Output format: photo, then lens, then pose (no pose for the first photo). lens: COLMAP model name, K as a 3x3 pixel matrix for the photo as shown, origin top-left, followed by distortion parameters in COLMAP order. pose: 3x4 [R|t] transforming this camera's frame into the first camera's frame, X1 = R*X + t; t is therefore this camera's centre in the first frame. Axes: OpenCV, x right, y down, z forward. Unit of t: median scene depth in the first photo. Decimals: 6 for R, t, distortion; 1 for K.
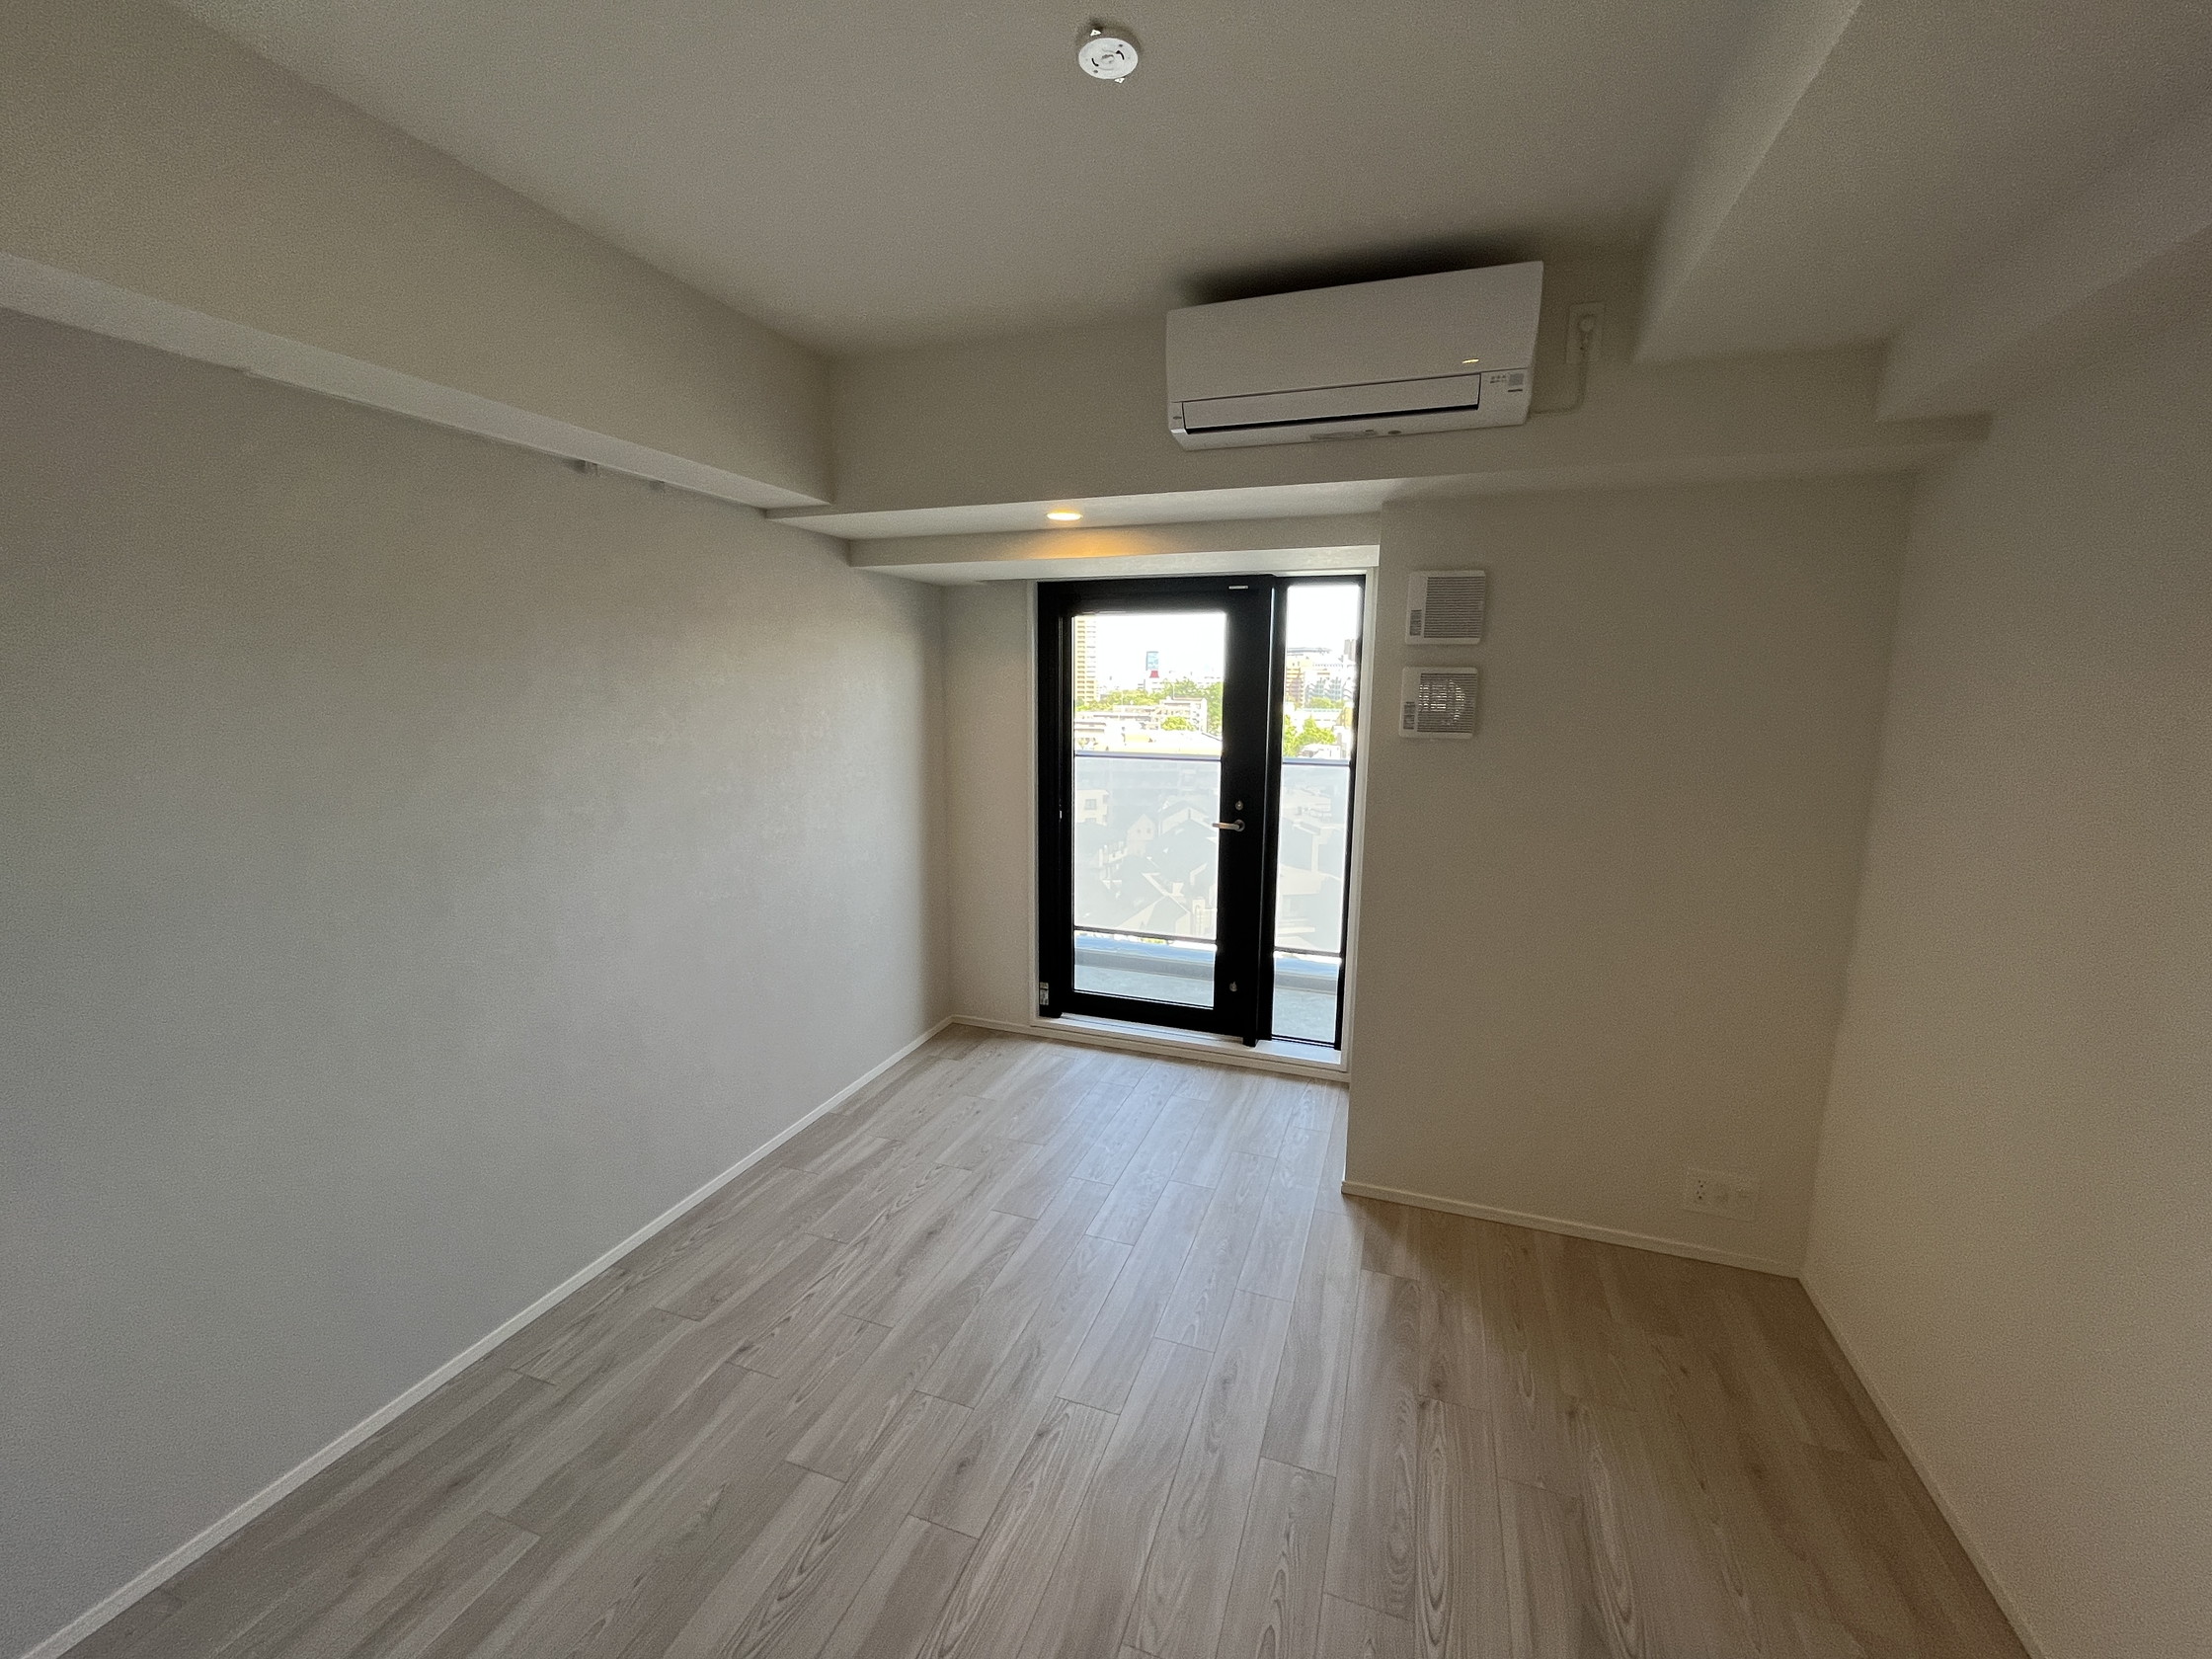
lens RADIAL K [[900.0, 0, 1101.9], [0, 900.0, 816.1], [0, 0, 1]] dist [-0.003872, 0.001614]
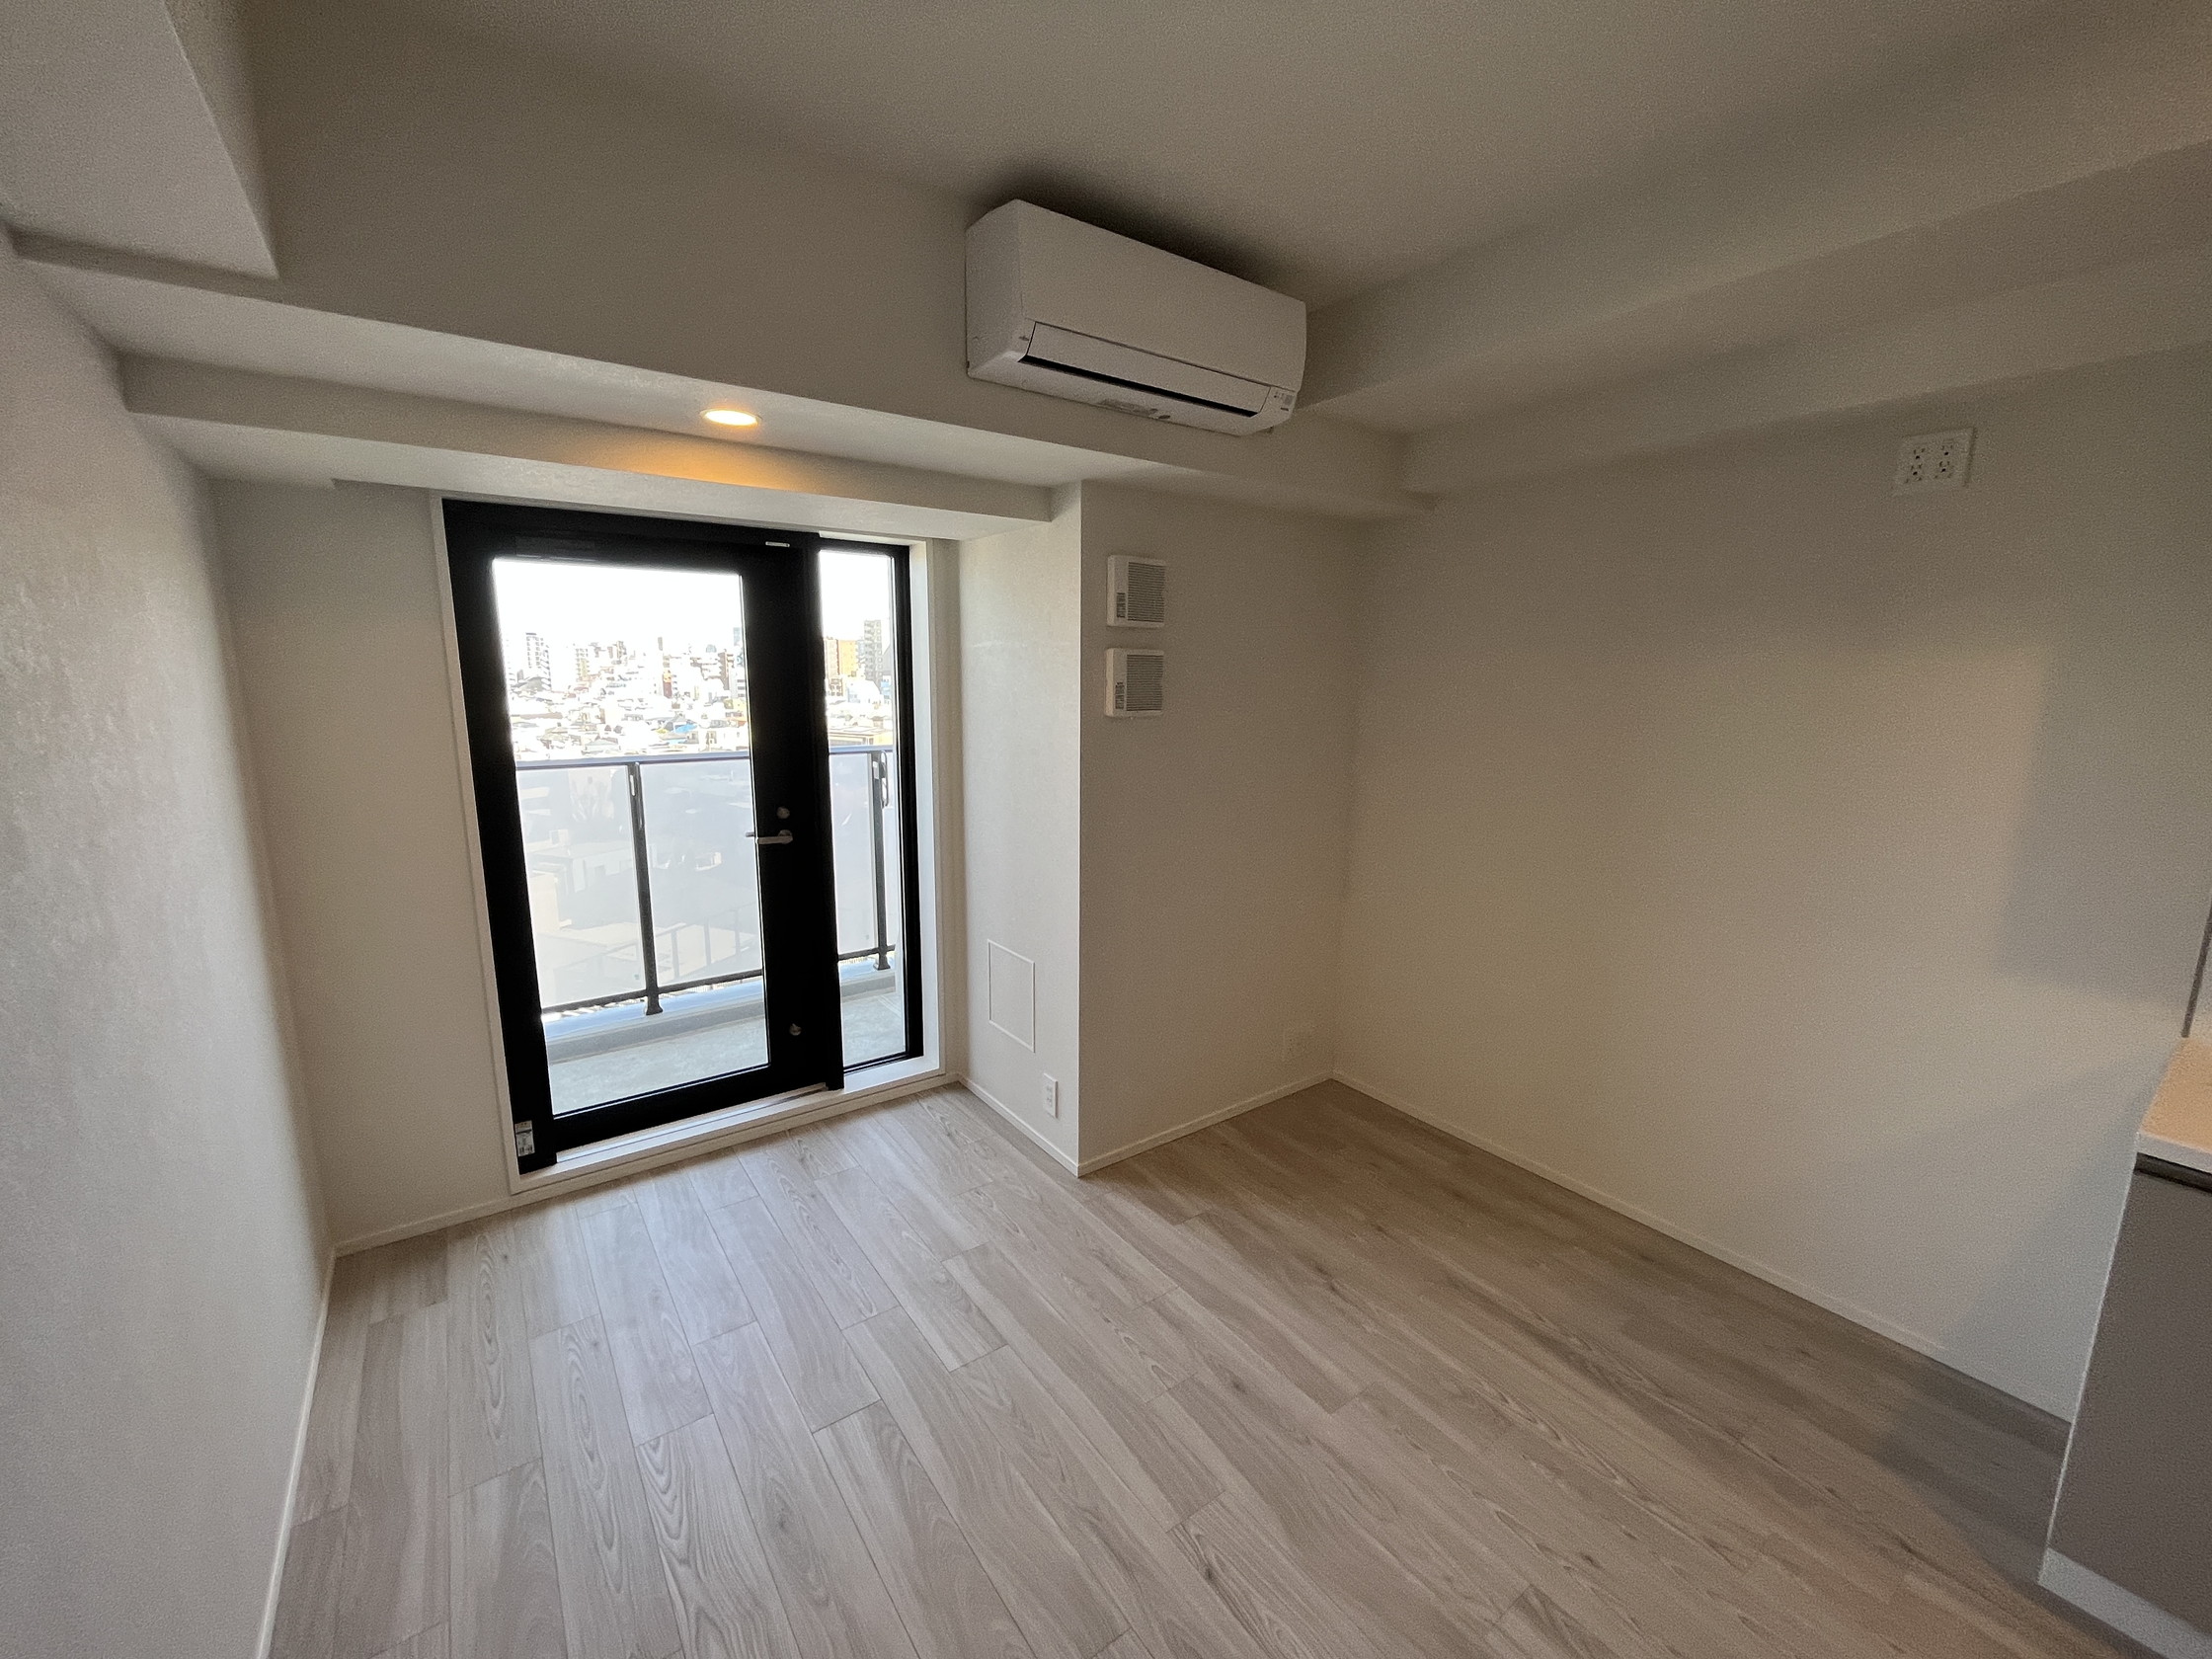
lens RADIAL K [[900.0, 0, 1111.5], [0, 900.0, 815.9], [0, 0, 1]] dist [-0.003872, 0.001614]
pose [[0.559831, -0.135139, 0.817513, -0.429471], [0.117289, 0.989601, 0.083266, -0.050983], [-0.820264, 0.049270, 0.569860, 0.349058]]
